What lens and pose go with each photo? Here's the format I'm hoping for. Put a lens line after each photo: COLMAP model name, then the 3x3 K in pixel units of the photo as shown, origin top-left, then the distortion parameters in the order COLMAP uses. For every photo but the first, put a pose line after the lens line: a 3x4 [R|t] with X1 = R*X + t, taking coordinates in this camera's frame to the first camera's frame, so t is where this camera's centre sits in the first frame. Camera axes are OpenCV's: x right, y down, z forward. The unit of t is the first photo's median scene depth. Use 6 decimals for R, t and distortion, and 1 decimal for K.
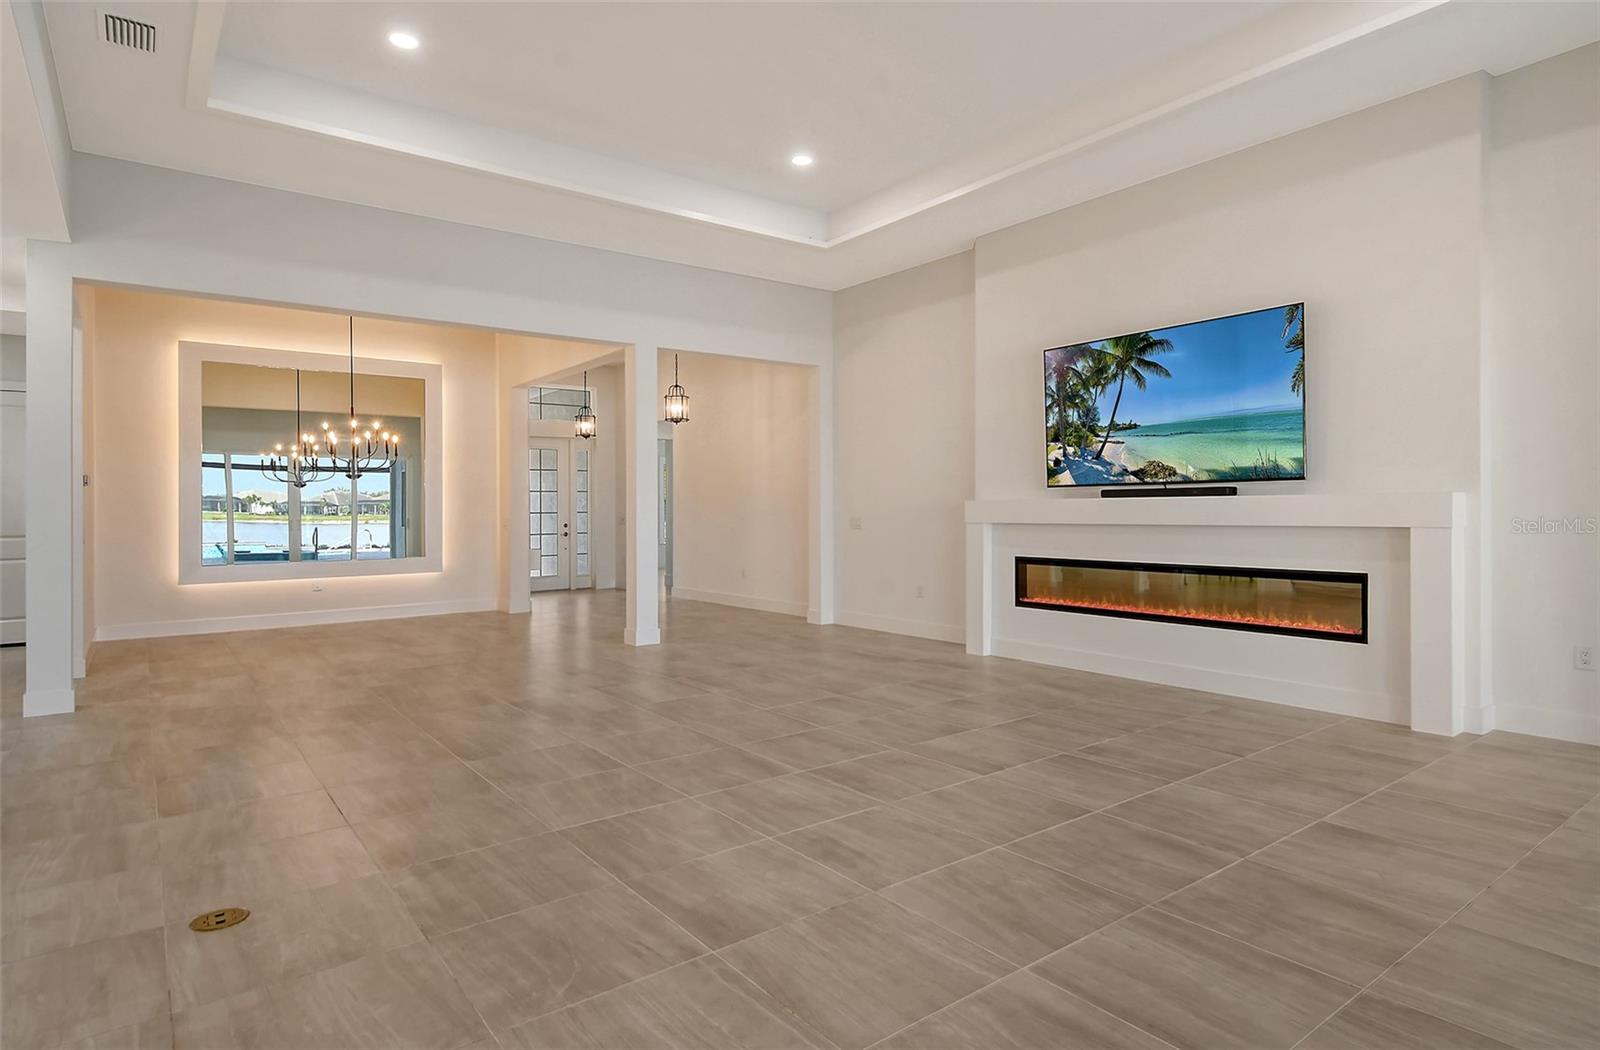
lens RADIAL K [[866.4, 0, 844.6], [0, 866.4, 507.2], [0, 0, 1]] dist [0.015695, -0.006688]
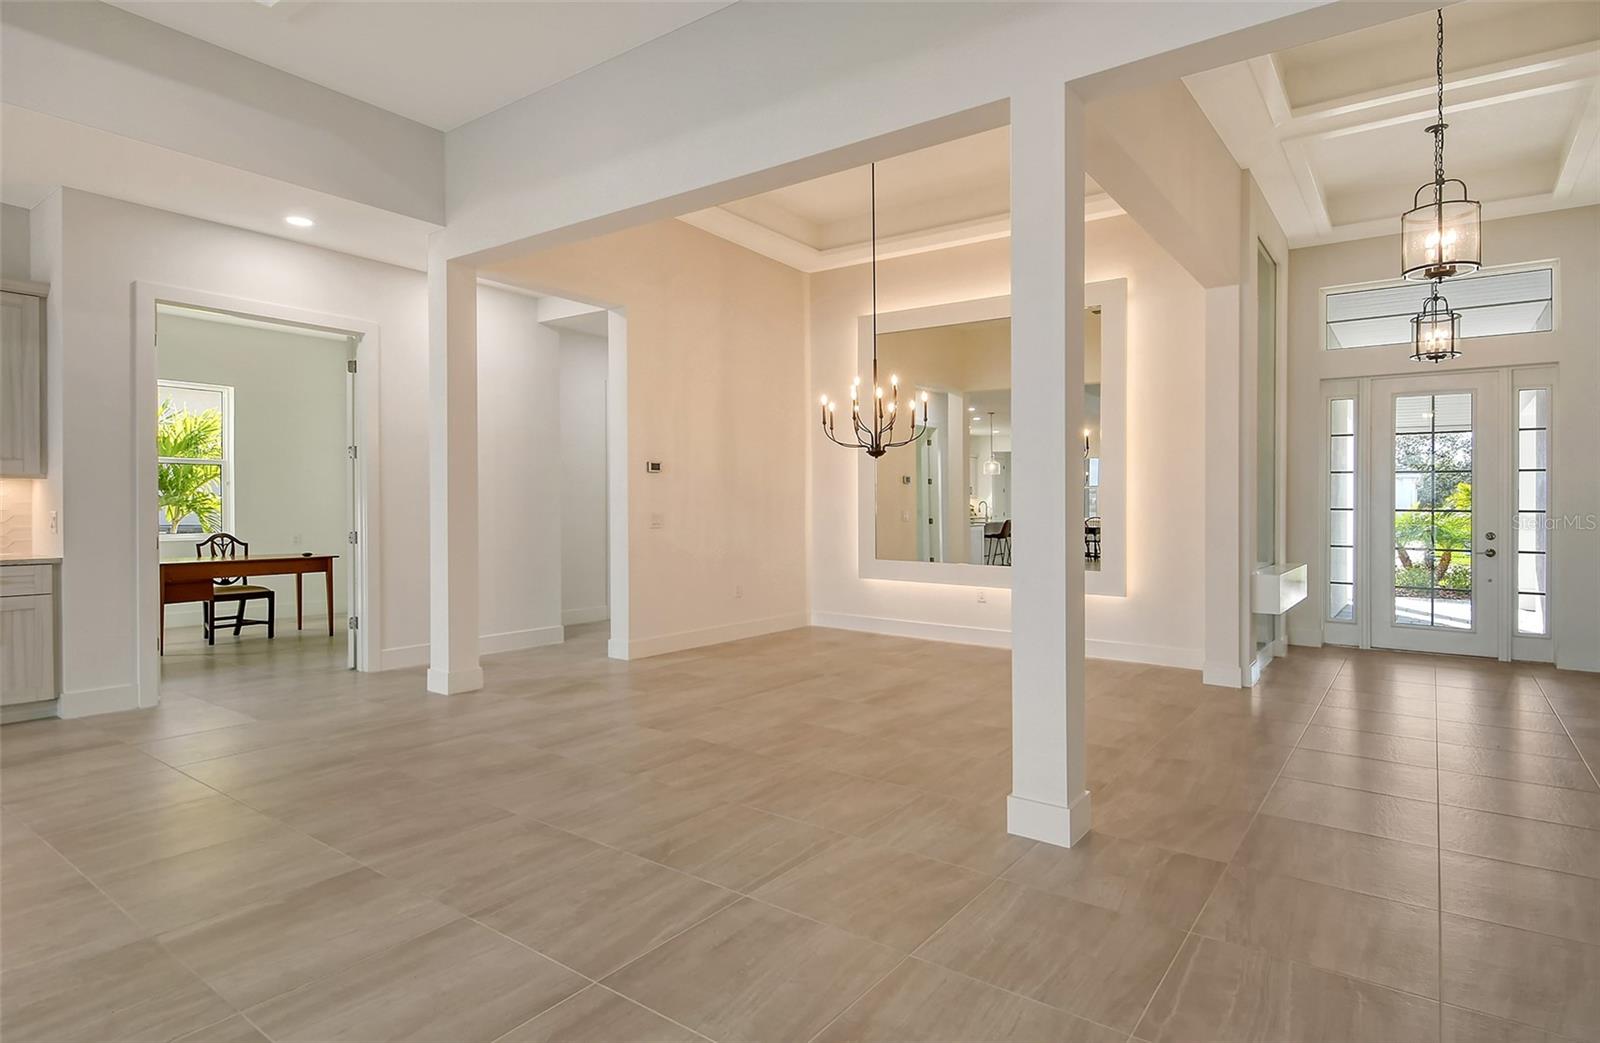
lens RADIAL K [[847.2, 0, 804.8], [0, 847.2, 488.8], [0, 0, 1]] dist [0.017607, -0.008004]
pose [[0.254664, -0.002475, -0.967027, 0.150744], [-0.009208, 0.999945, -0.004985, -0.002290], [0.966986, 0.010174, 0.254627, 1.029091]]
